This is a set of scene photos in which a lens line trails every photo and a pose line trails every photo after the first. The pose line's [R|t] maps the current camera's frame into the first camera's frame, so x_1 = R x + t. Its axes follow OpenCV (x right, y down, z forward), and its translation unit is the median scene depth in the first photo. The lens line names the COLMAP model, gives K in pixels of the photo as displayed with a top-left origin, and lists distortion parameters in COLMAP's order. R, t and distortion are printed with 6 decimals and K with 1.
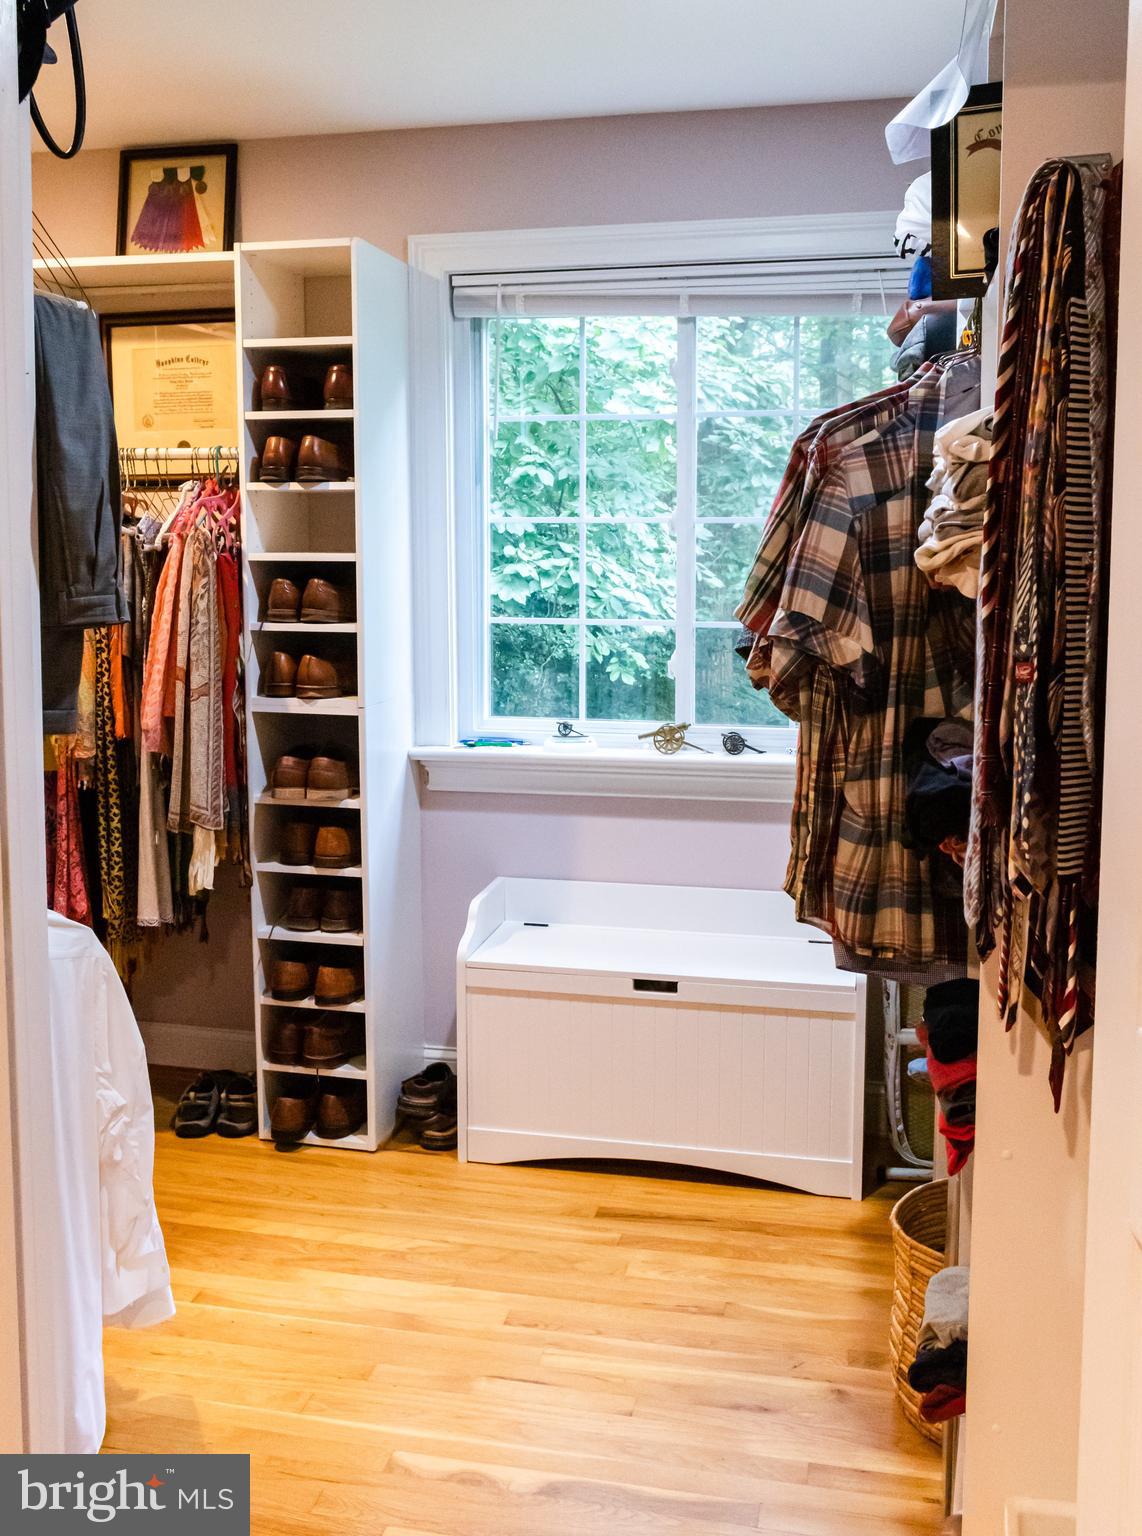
lens RADIAL K [[1573.3, 0, 571.0], [0, 1573.3, 768.0], [0, 0, 1]] dist [-0.003872, 0.018107]
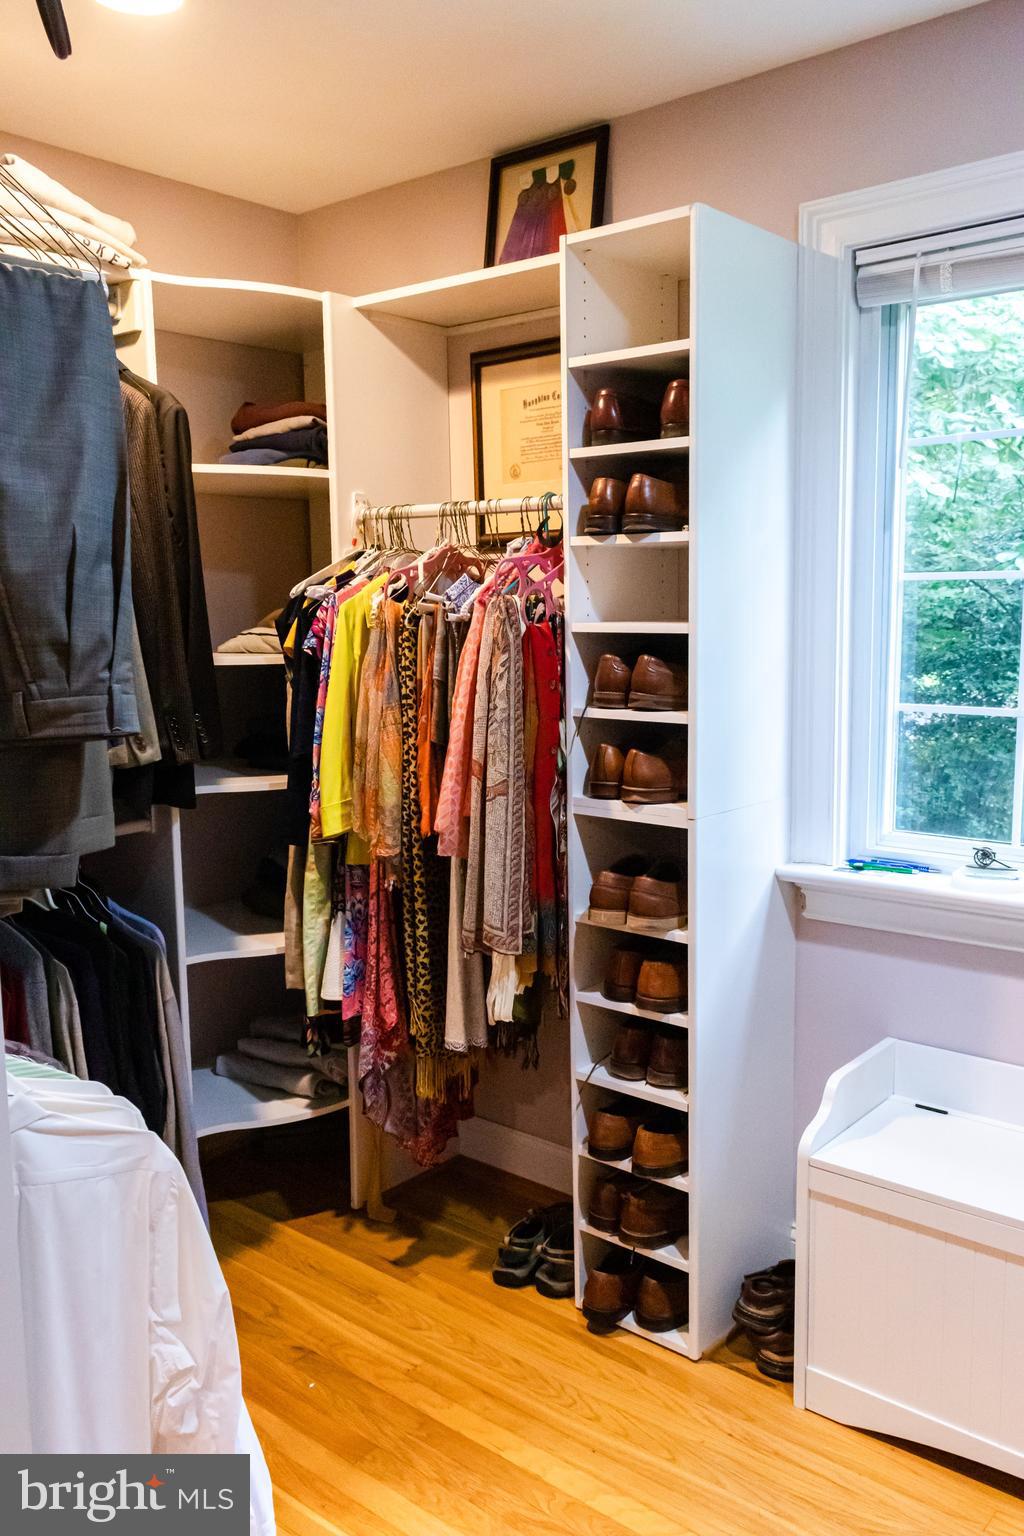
lens RADIAL K [[1319.6, 0, 512.4], [0, 1319.6, 819.8], [0, 0, 1]] dist [0.021874, 0.002956]
pose [[0.885484, 0.065950, -0.459966, 0.090952], [-0.055853, 0.997806, 0.035543, -0.055913], [0.461301, -0.005782, 0.887225, 0.367040]]
